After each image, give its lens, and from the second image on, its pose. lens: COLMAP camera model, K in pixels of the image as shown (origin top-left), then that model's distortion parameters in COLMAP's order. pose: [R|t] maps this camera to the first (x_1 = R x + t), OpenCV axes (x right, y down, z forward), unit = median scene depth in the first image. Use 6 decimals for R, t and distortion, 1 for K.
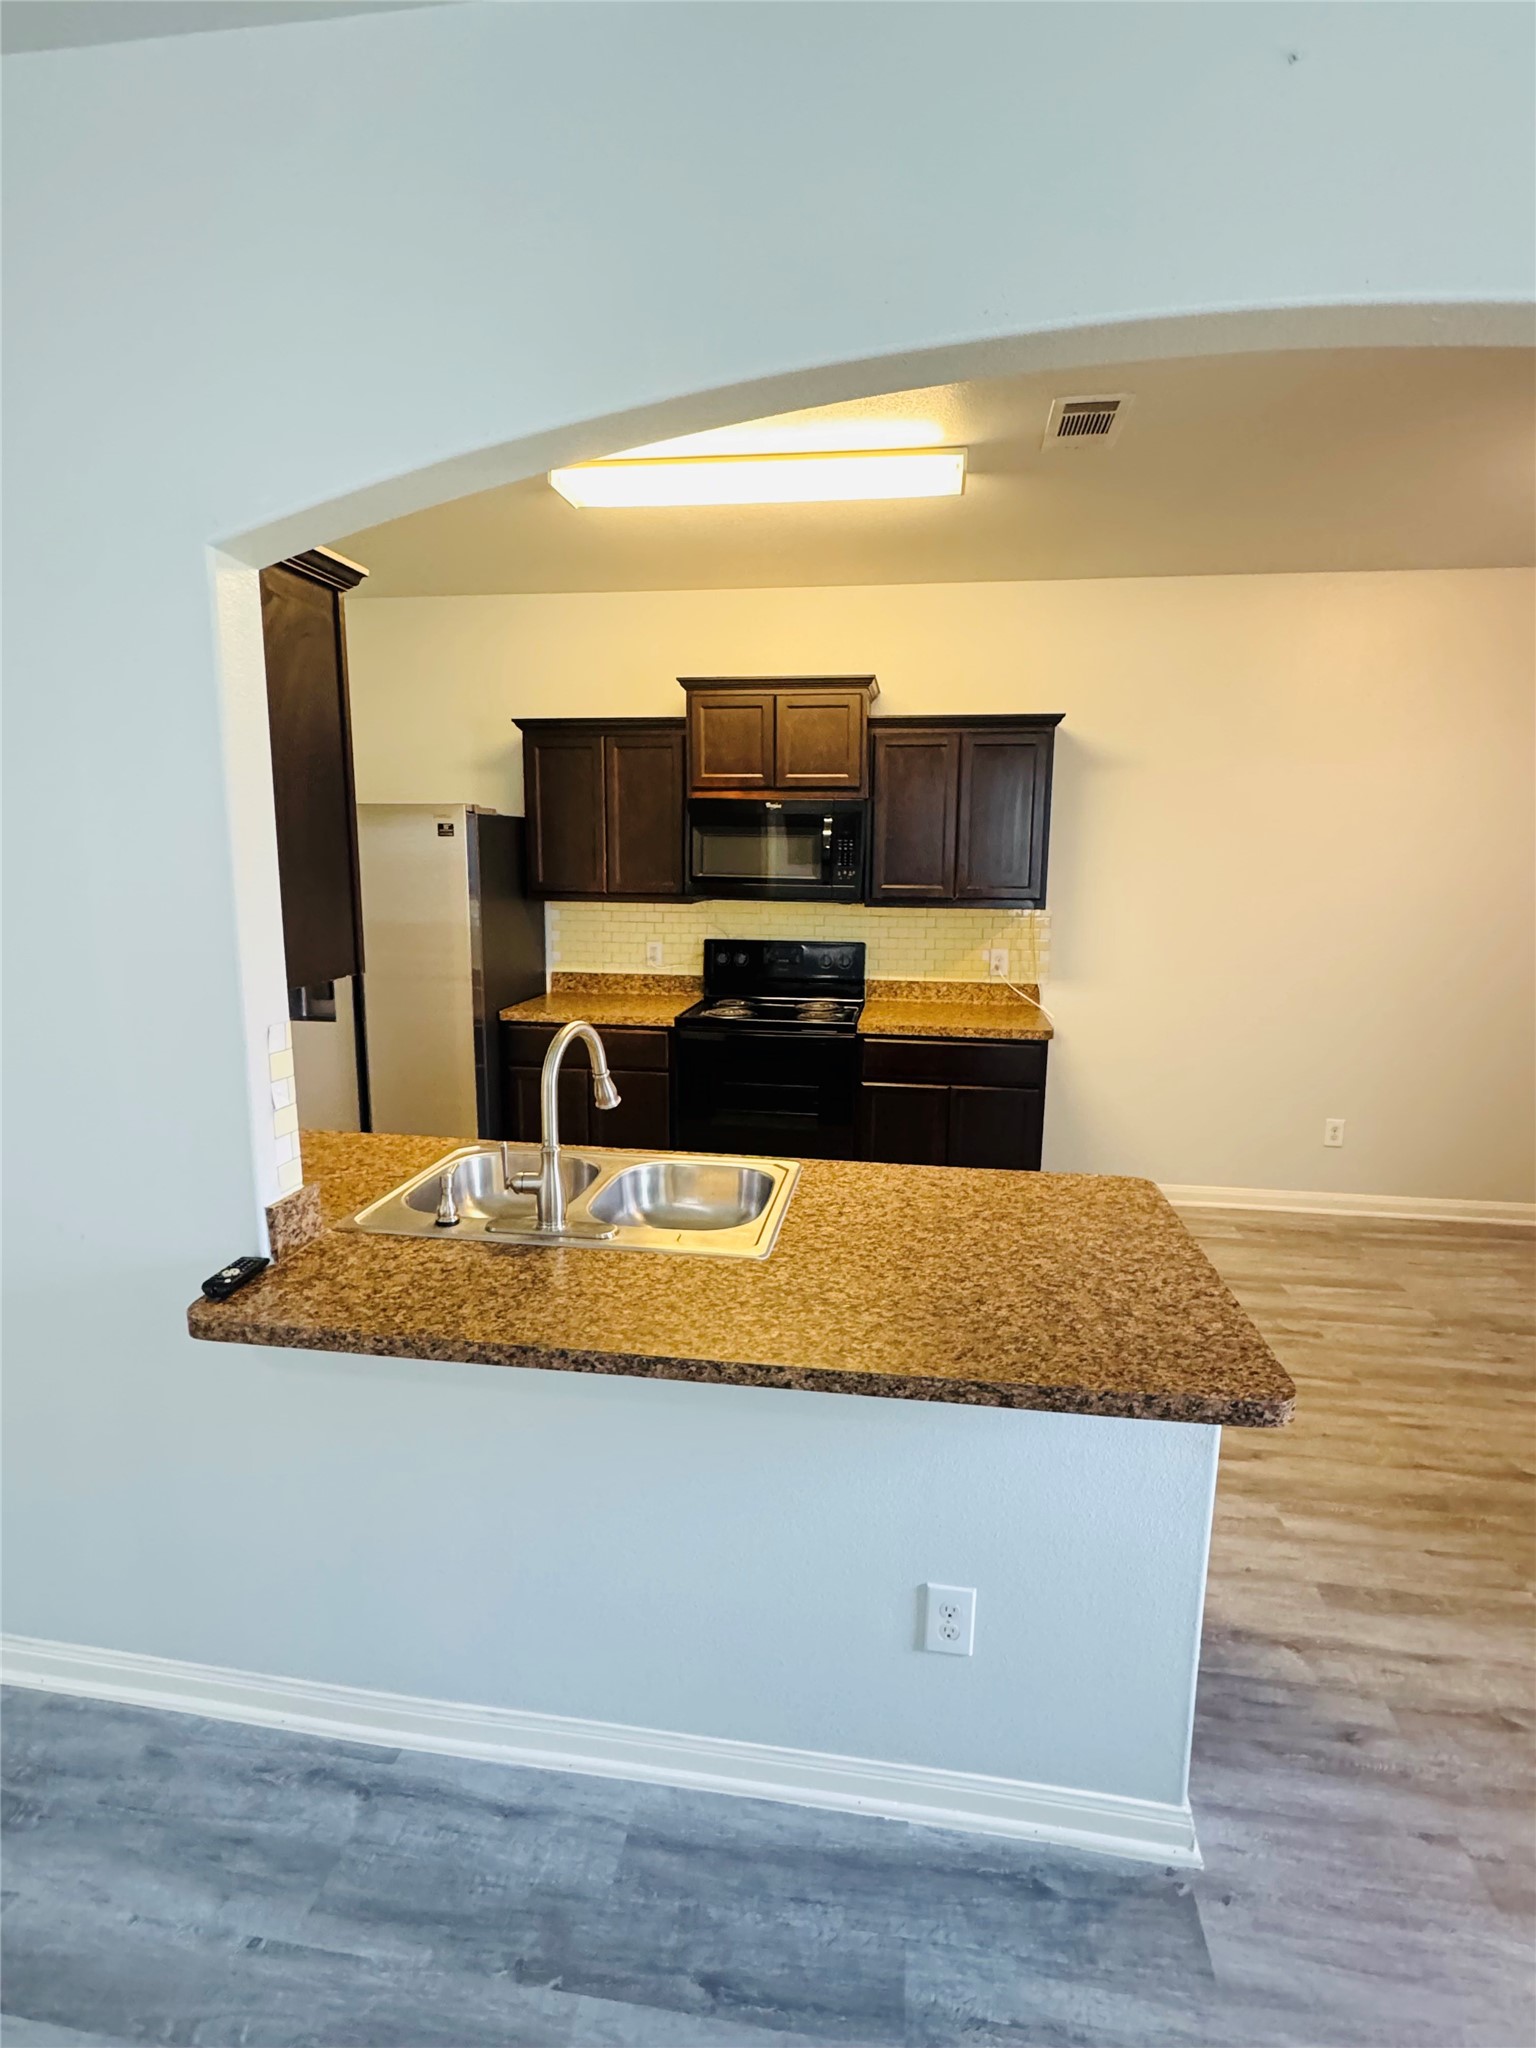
lens RADIAL K [[1008.3, 0, 773.4], [0, 1008.3, 1021.8], [0, 0, 1]] dist [0.001015, -0.000937]
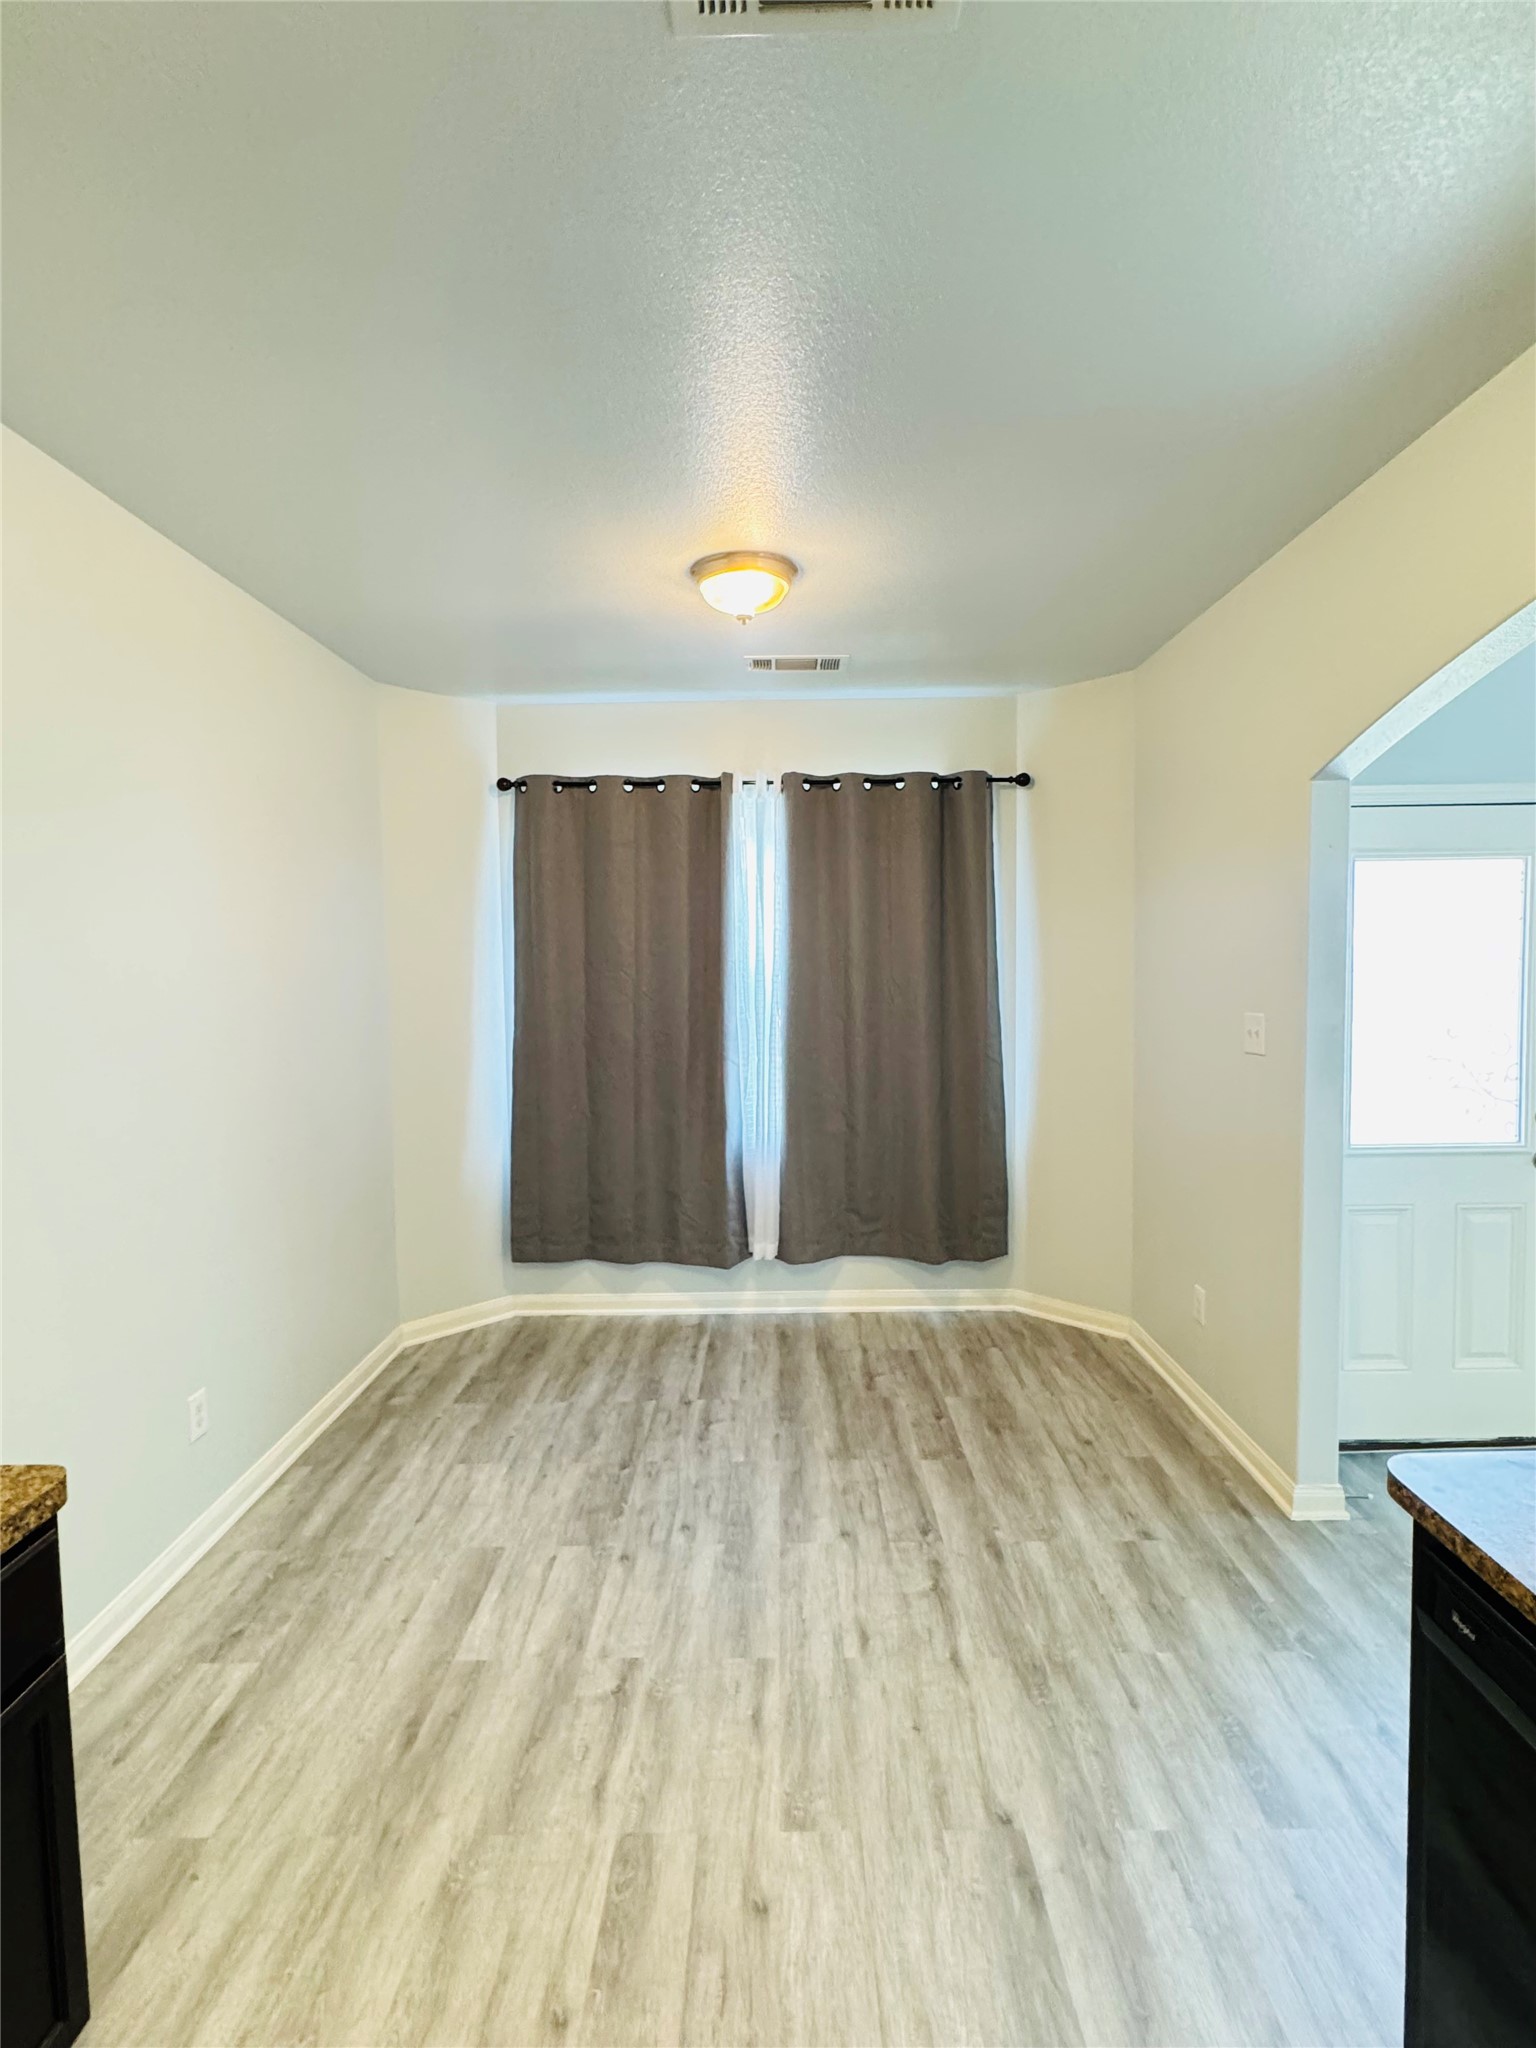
lens RADIAL K [[1006.4, 0, 776.7], [0, 1006.4, 1024.8], [0, 0, 1]] dist [-0.002990, -0.000213]
pose [[-0.143521, -0.069261, 0.987221, -0.156323], [0.186282, 0.977826, 0.095683, -0.224140], [-0.971957, 0.197634, -0.127437, 1.353456]]
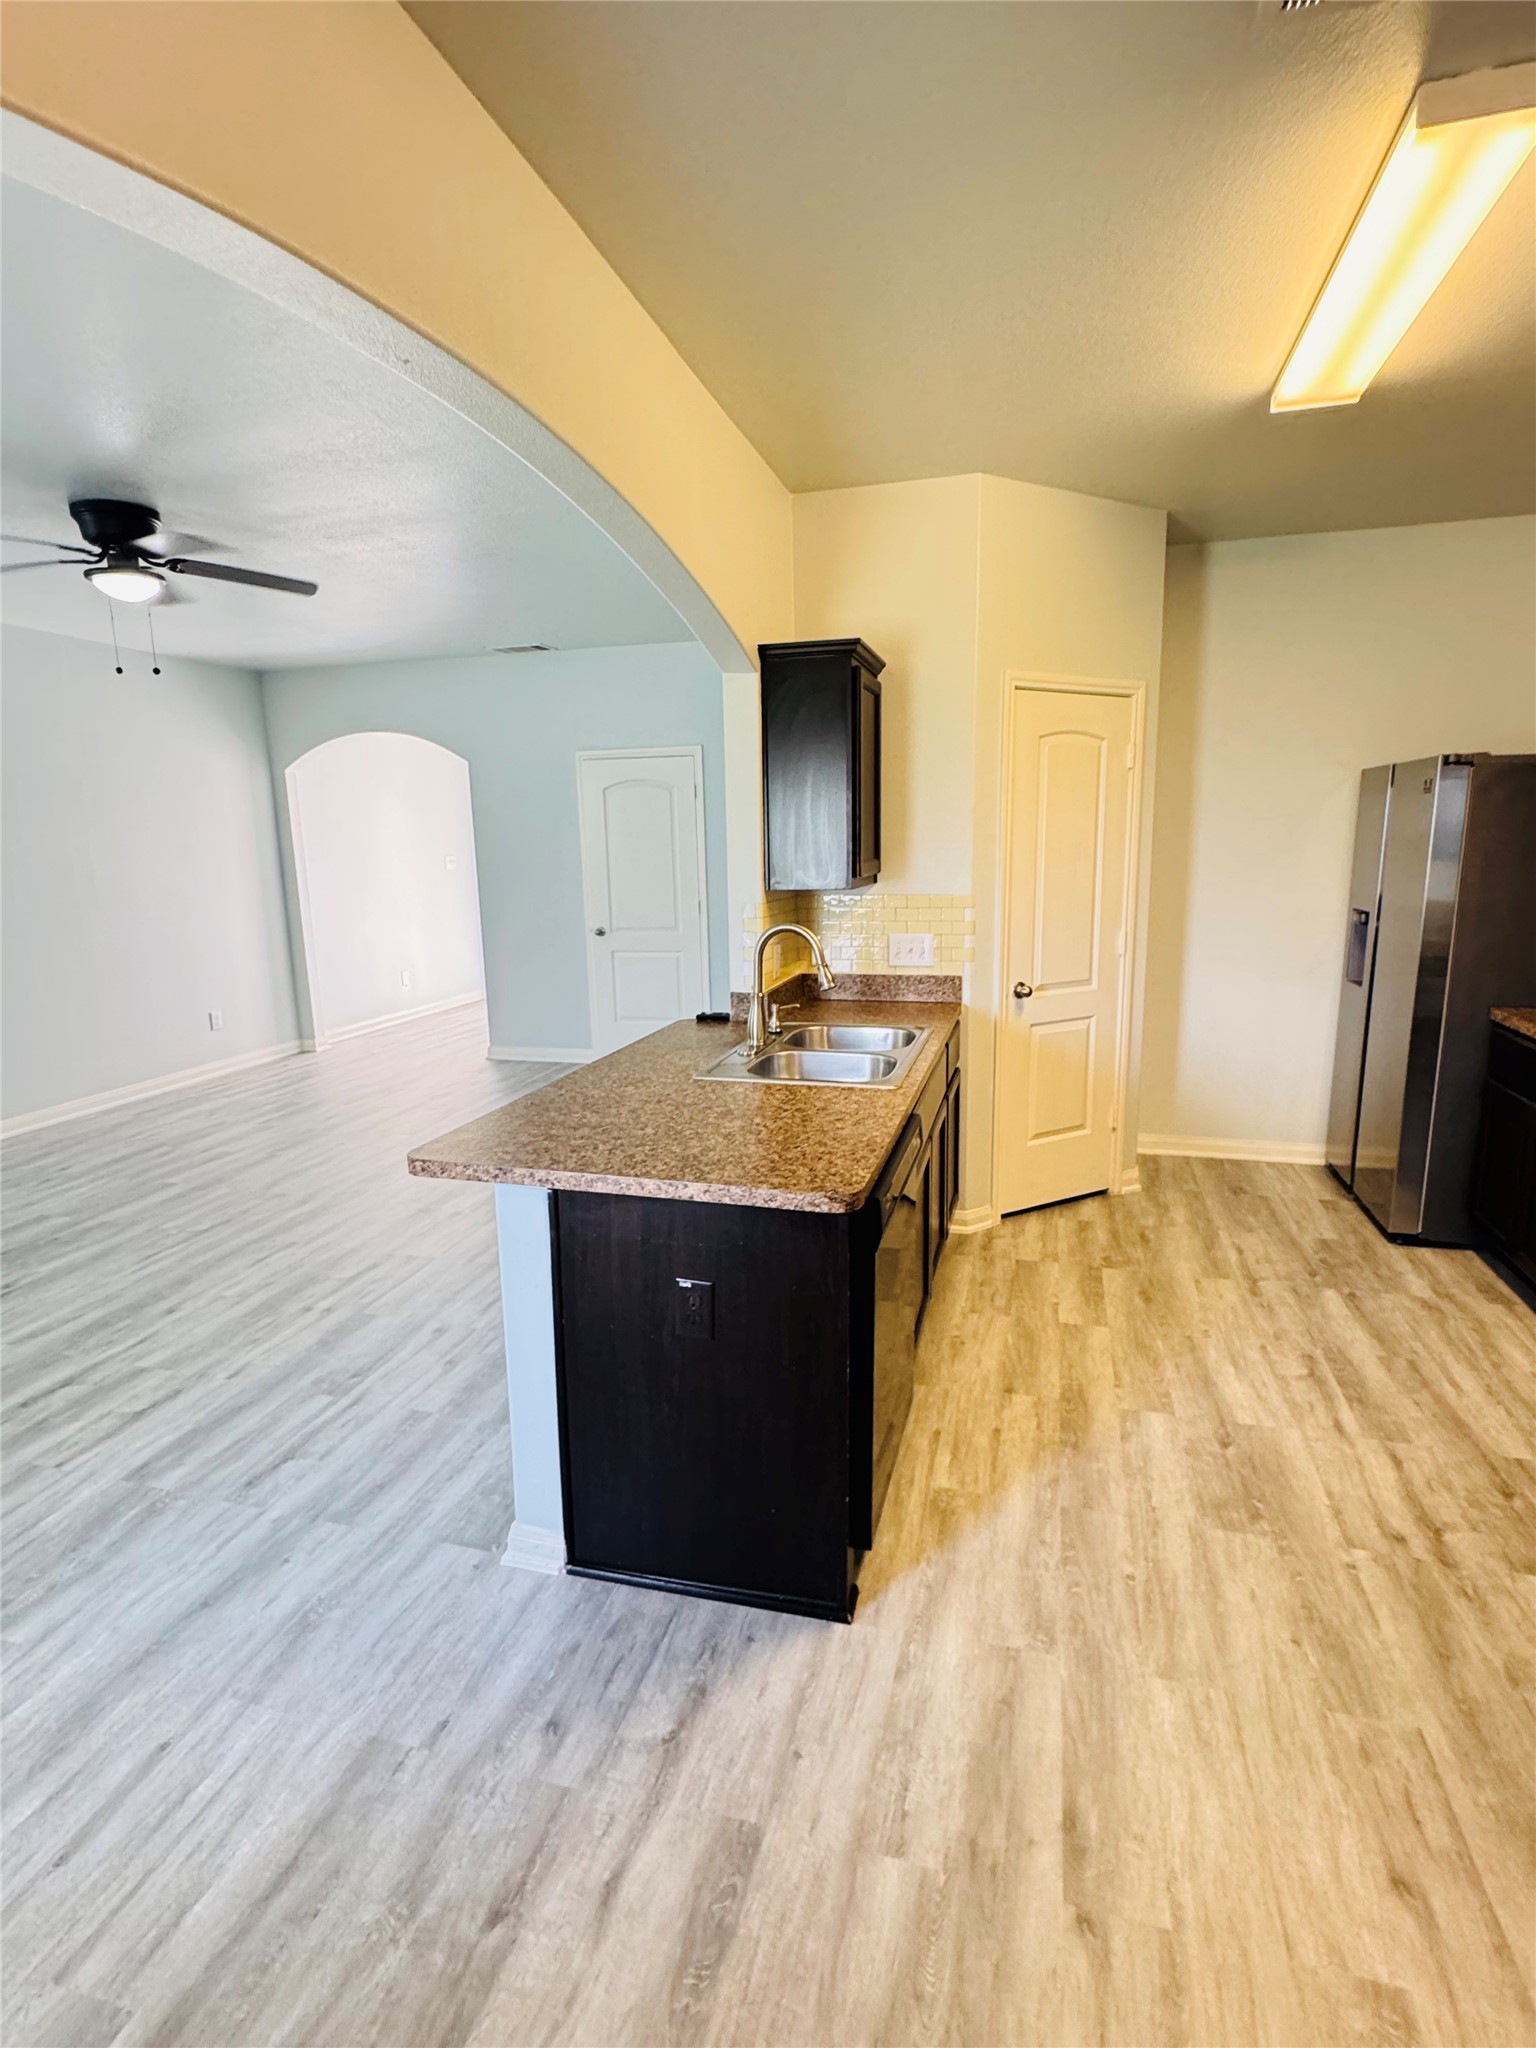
lens RADIAL K [[1002.2, 0, 773.2], [0, 1002.2, 1023.8], [0, 0, 1]] dist [-0.001228, -0.000089]
pose [[-0.124796, 0.174638, -0.976692, 1.110431], [-0.156197, 0.968655, 0.193159, -0.118427], [0.979810, 0.176662, -0.093606, 0.966333]]
